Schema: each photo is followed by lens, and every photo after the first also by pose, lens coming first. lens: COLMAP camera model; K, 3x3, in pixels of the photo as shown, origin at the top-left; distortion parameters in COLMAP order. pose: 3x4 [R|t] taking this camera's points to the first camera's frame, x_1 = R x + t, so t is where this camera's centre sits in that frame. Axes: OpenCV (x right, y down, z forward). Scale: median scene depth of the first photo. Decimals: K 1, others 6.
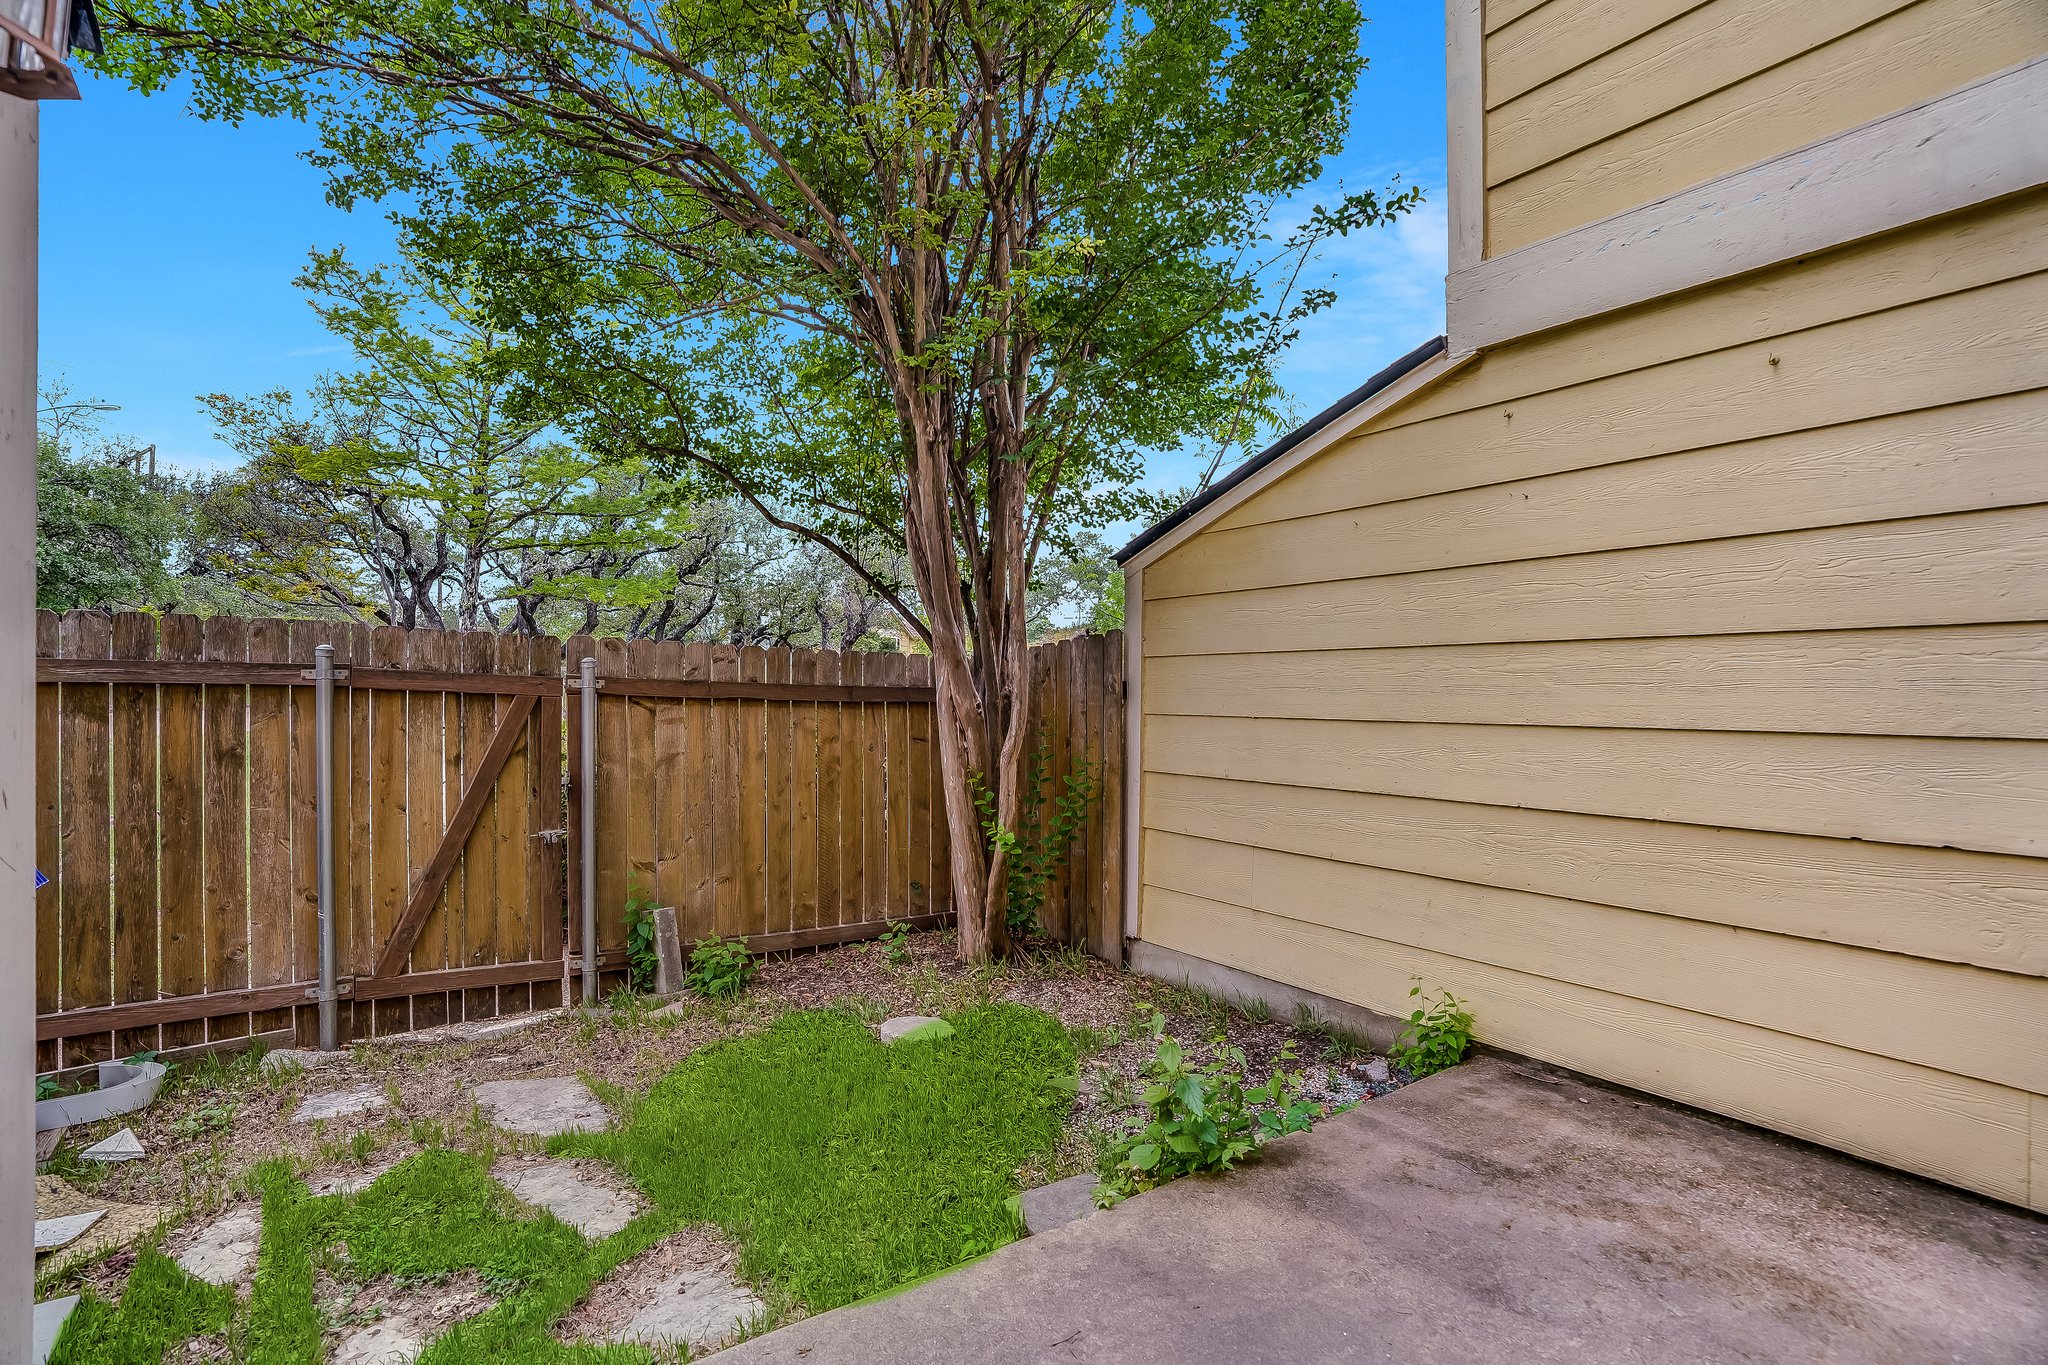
lens RADIAL K [[993.0, 0, 1017.3], [0, 993.0, 700.3], [0, 0, 1]] dist [-0.015166, 0.005628]
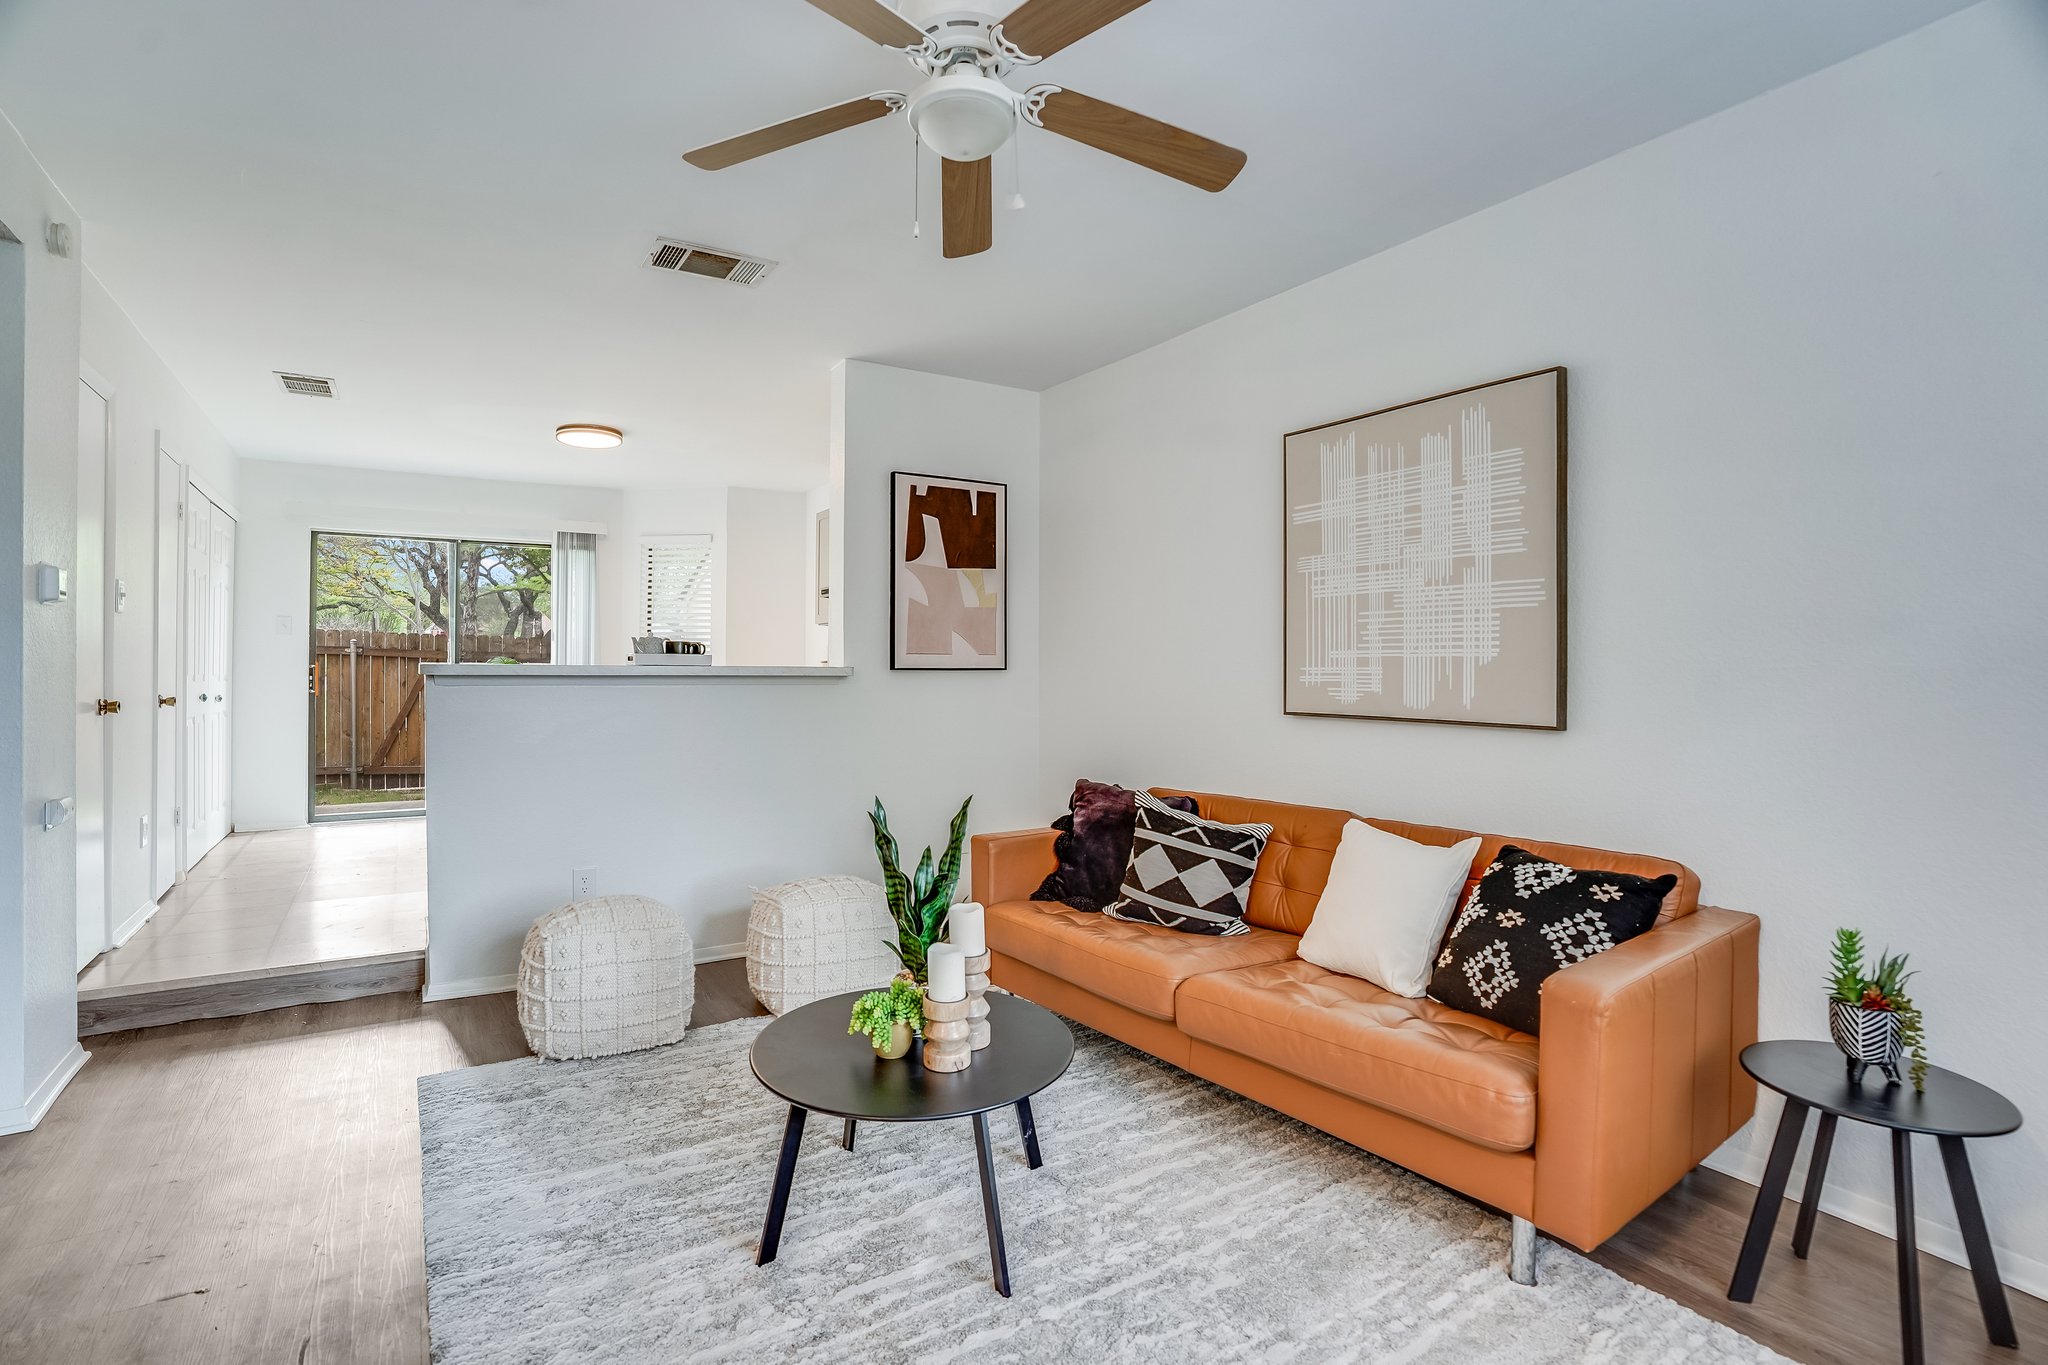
lens RADIAL K [[993.0, 0, 1014.2], [0, 993.0, 670.3], [0, 0, 1]] dist [-0.015166, 0.005628]
pose [[0.999087, 0.003957, -0.042527, 1.058894], [-0.003998, 0.999992, -0.000873, 0.020205], [0.042523, 0.001042, 0.999095, -1.407715]]
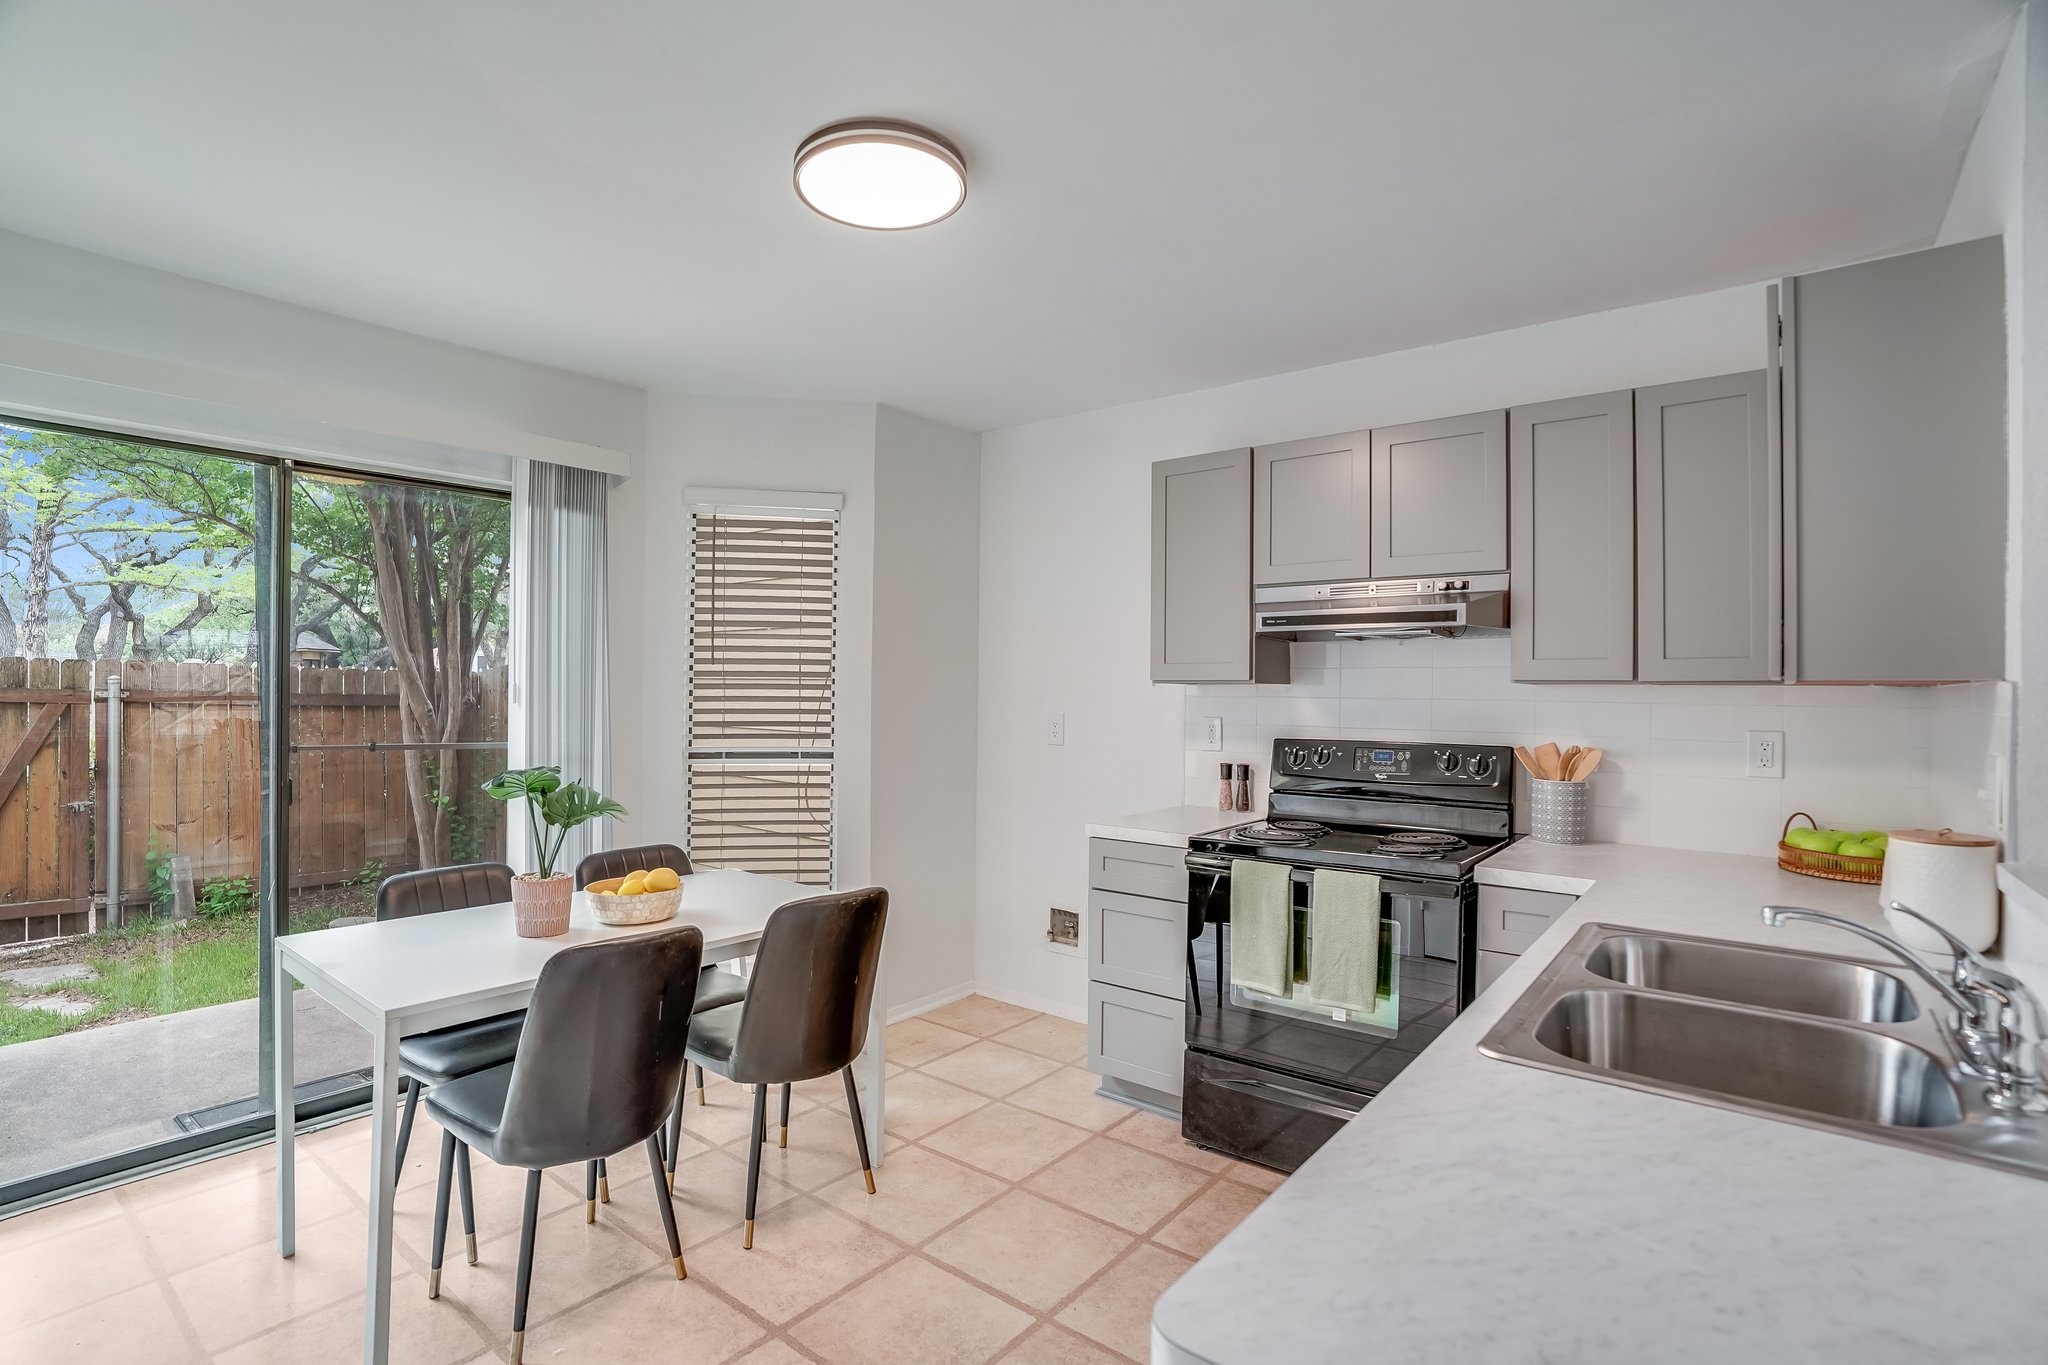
lens RADIAL K [[993.0, 0, 1030.3], [0, 993.0, 679.8], [0, 0, 1]] dist [-0.015166, 0.005628]
pose [[0.963056, 0.010891, 0.269081, 0.422094], [-0.009069, 0.999927, -0.008015, -0.037229], [-0.269149, 0.005279, 0.963084, -0.654527]]
